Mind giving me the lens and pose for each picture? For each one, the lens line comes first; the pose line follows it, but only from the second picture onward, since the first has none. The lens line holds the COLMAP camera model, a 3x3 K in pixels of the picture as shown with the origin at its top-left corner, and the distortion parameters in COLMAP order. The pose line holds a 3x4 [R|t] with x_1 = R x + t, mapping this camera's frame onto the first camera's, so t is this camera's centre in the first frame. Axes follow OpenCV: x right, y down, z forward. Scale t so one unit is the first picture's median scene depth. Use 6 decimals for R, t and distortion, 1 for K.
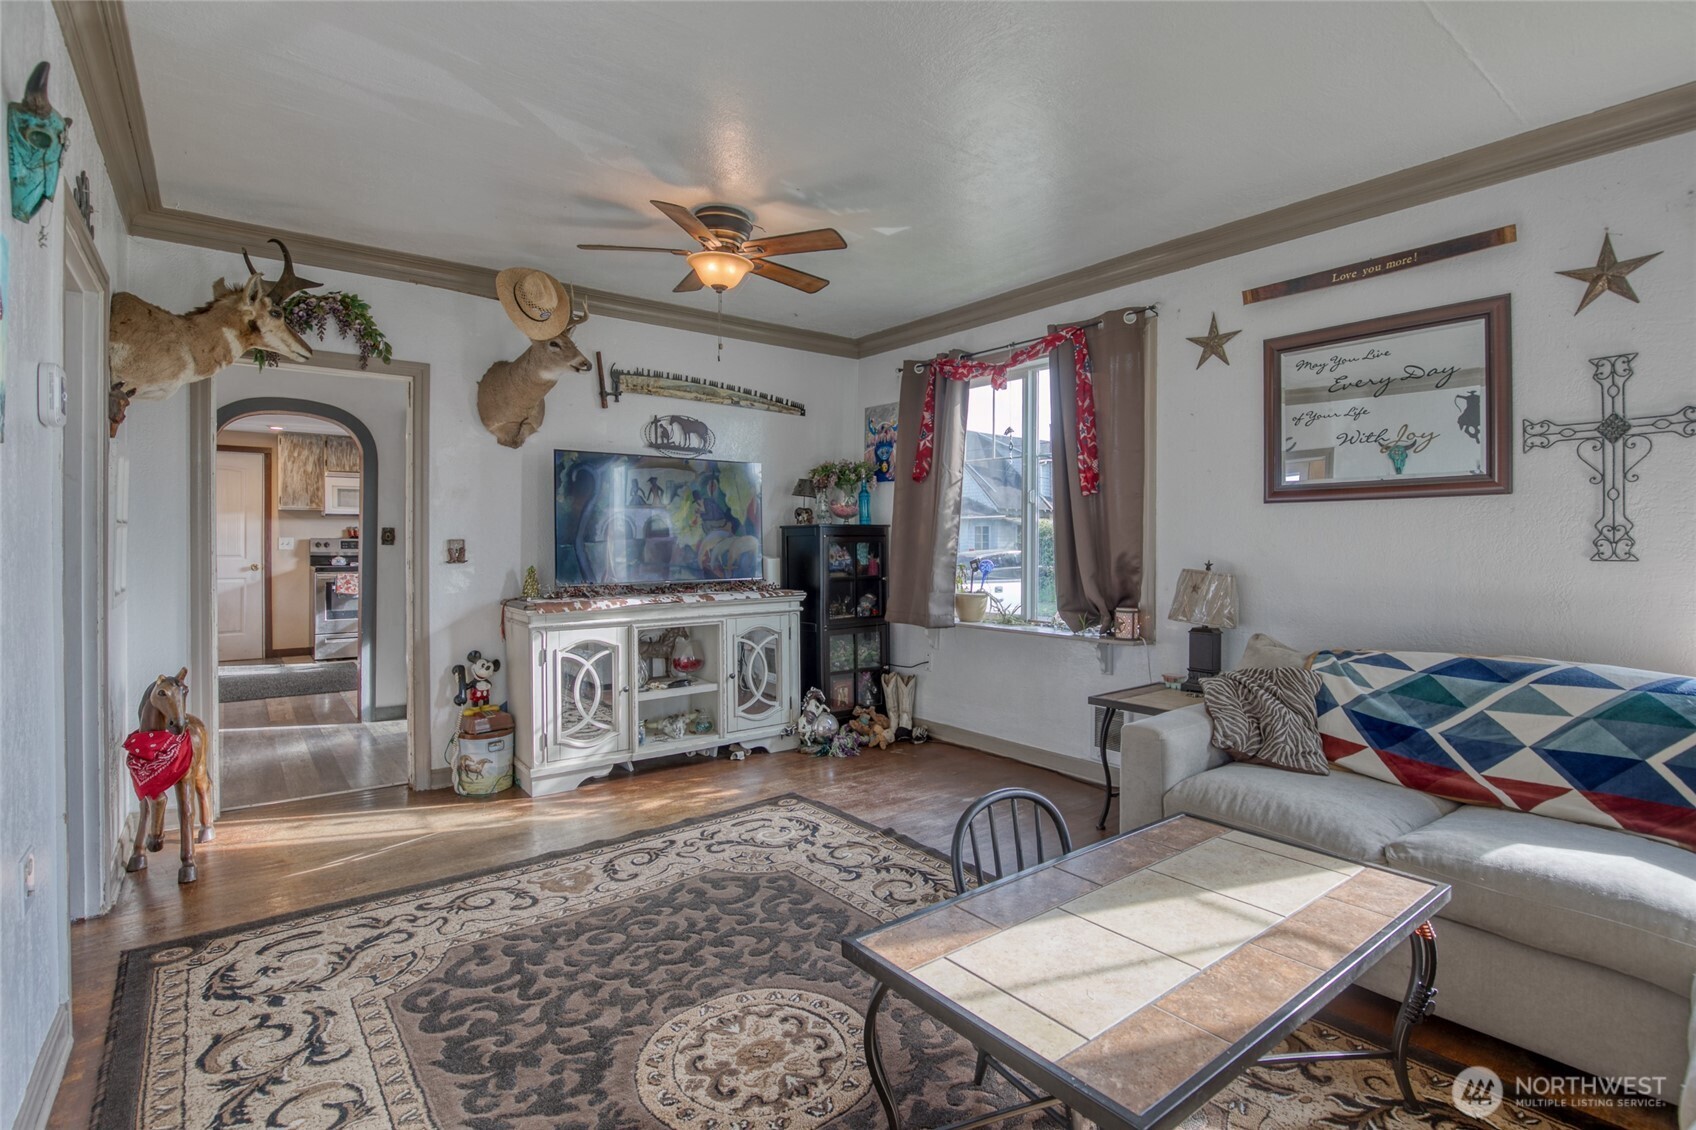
lens RADIAL K [[787.4, 0, 861.9], [0, 787.4, 550.0], [0, 0, 1]] dist [-0.027784, 0.000163]
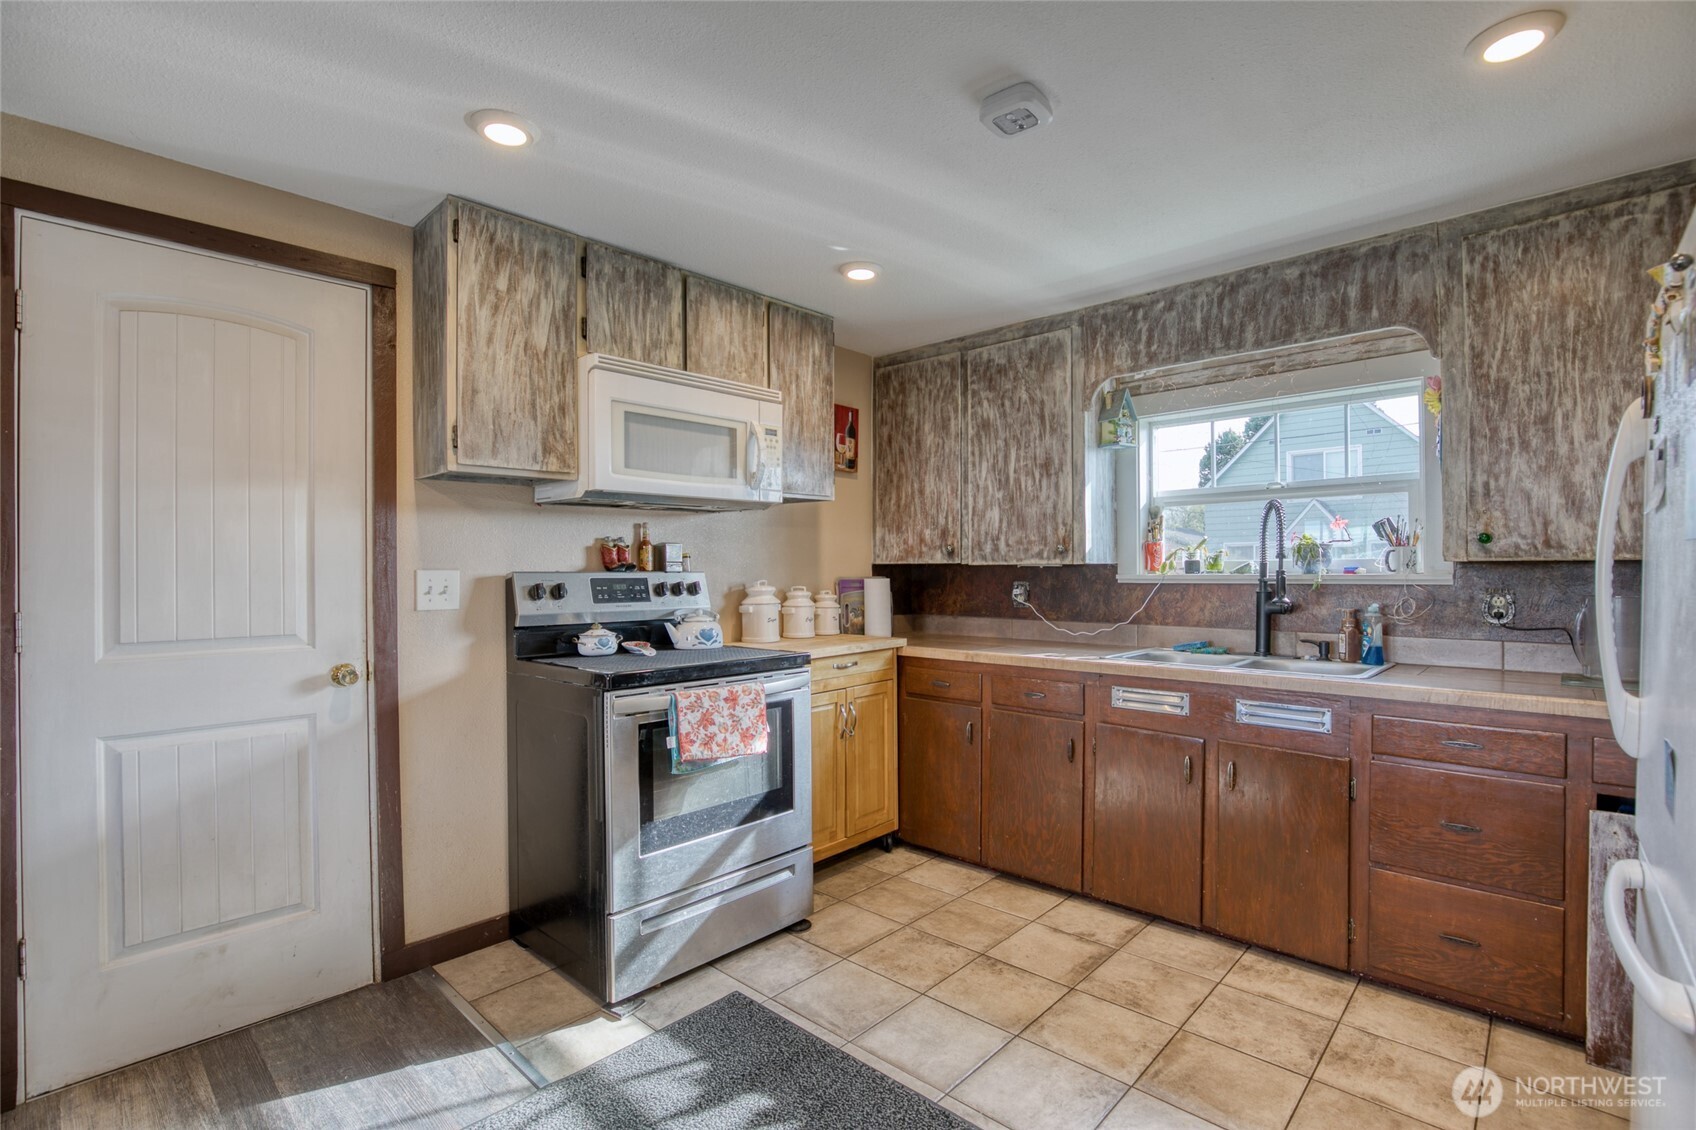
lens RADIAL K [[772.2, 0, 858.3], [0, 772.2, 569.4], [0, 0, 1]] dist [-0.033126, 0.006610]
pose [[0.990365, -0.012220, 0.137941, -0.632654], [0.013468, 0.999876, -0.008124, -0.011877], [-0.137825, 0.009904, 0.990407, 0.692054]]
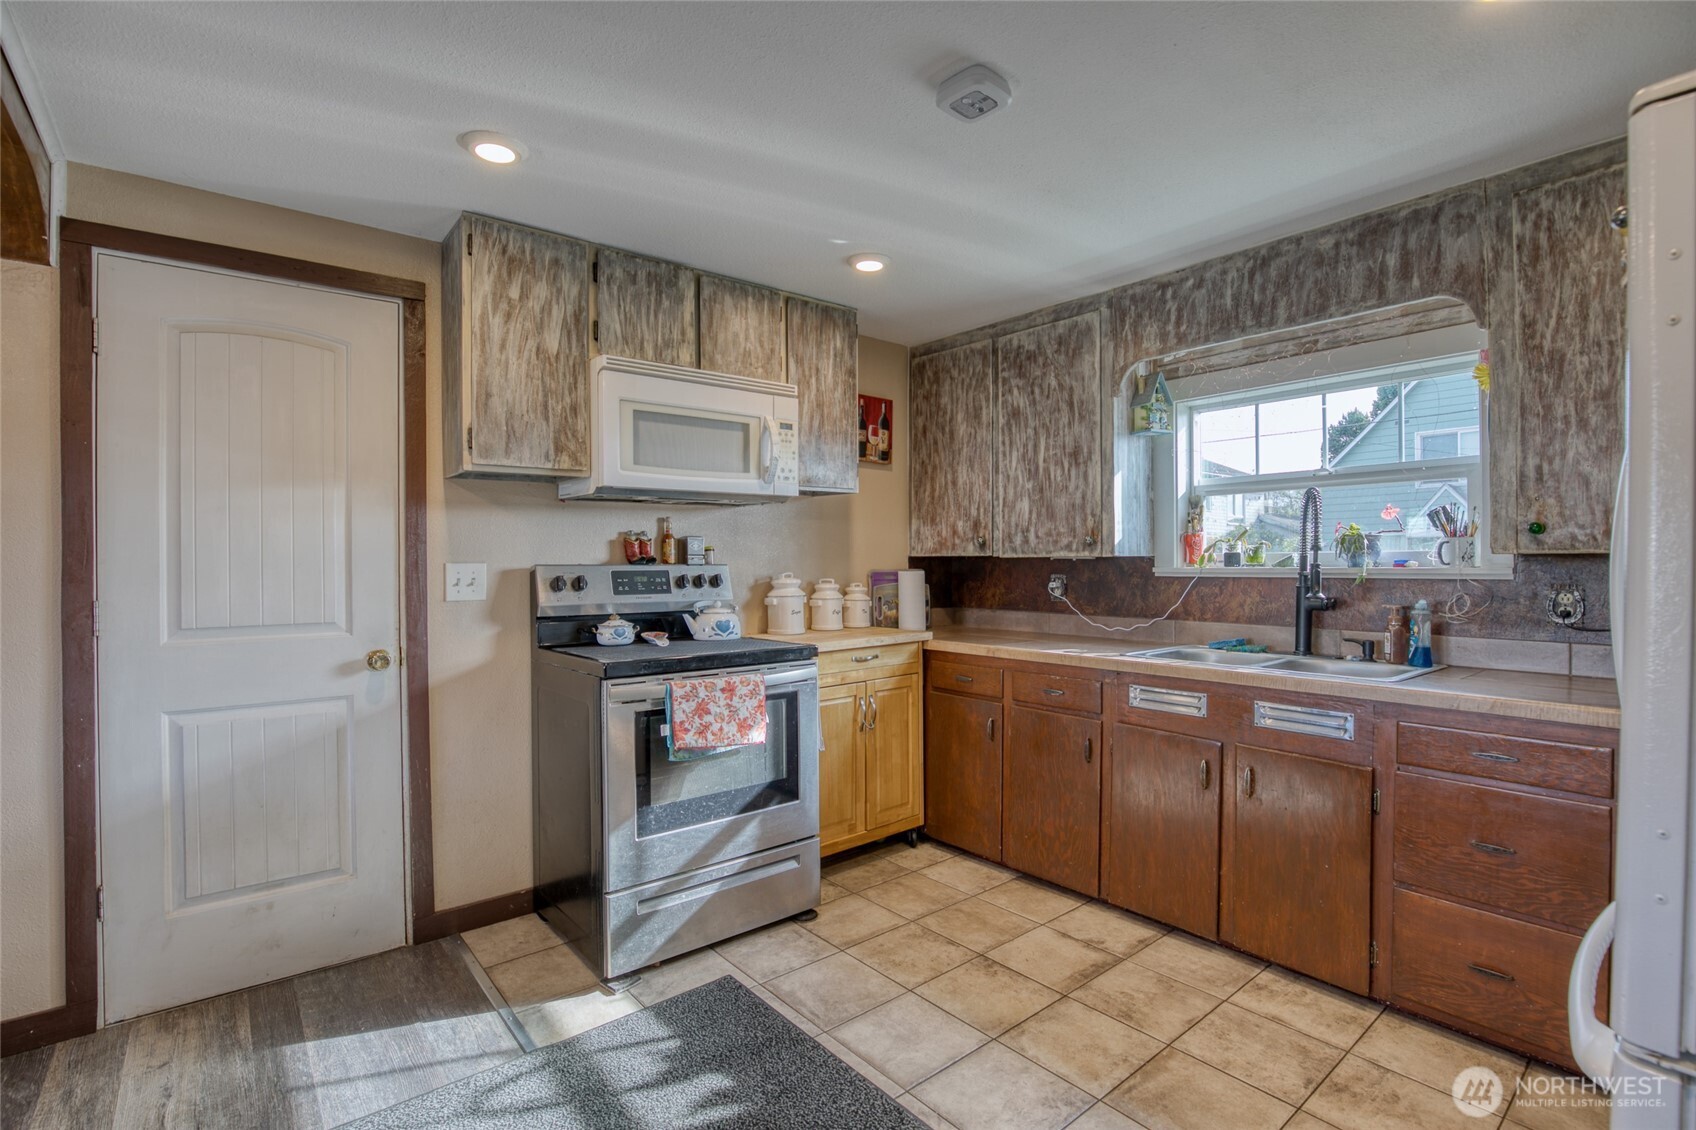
lens RADIAL K [[781.3, 0, 858.1], [0, 781.3, 564.5], [0, 0, 1]] dist [-0.033723, 0.006994]
pose [[0.999875, -0.012469, 0.009671, -0.592527], [0.012515, 0.999911, -0.004696, -0.012109], [-0.009612, 0.004816, 0.999942, 0.685815]]
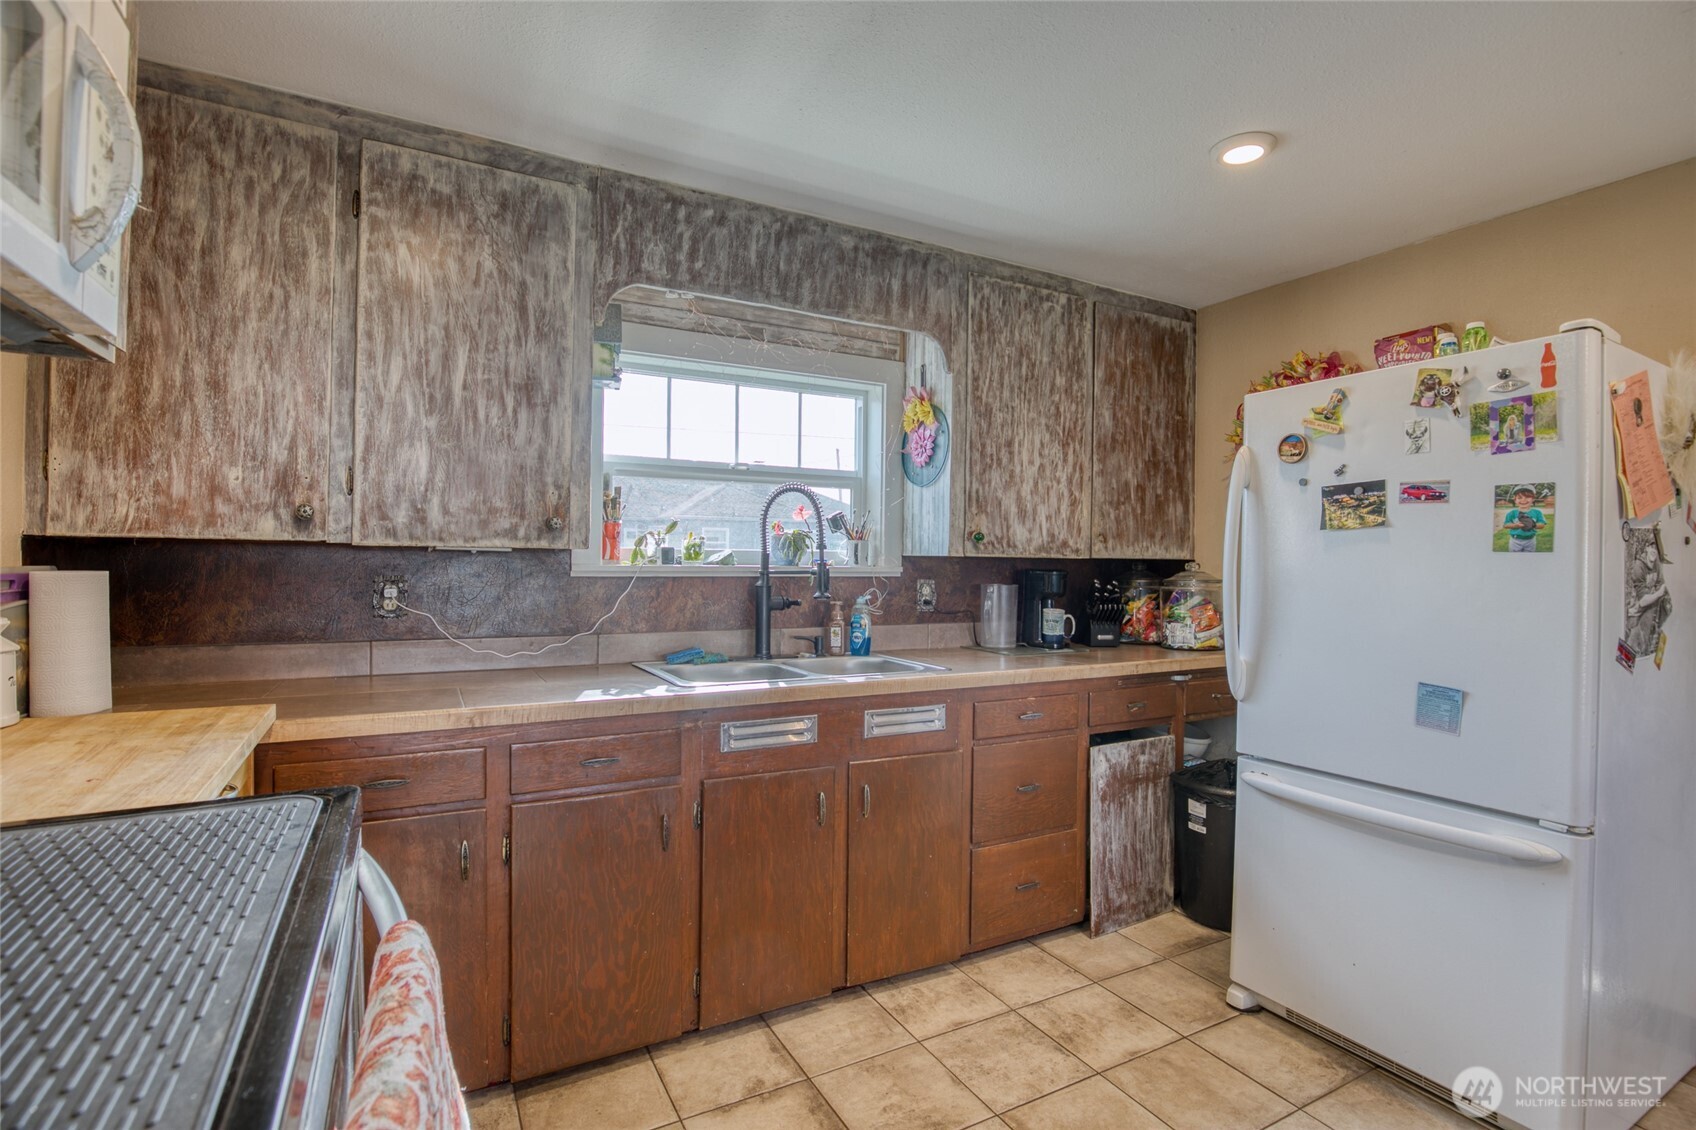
lens RADIAL K [[798.5, 0, 829.7], [0, 798.5, 564.2], [0, 0, 1]] dist [-0.030257, 0.000455]
pose [[0.190417, -0.011083, 0.981641, -0.714187], [-0.003515, 0.999922, 0.011971, -0.014740], [-0.981697, -0.005730, 0.190363, 0.933483]]
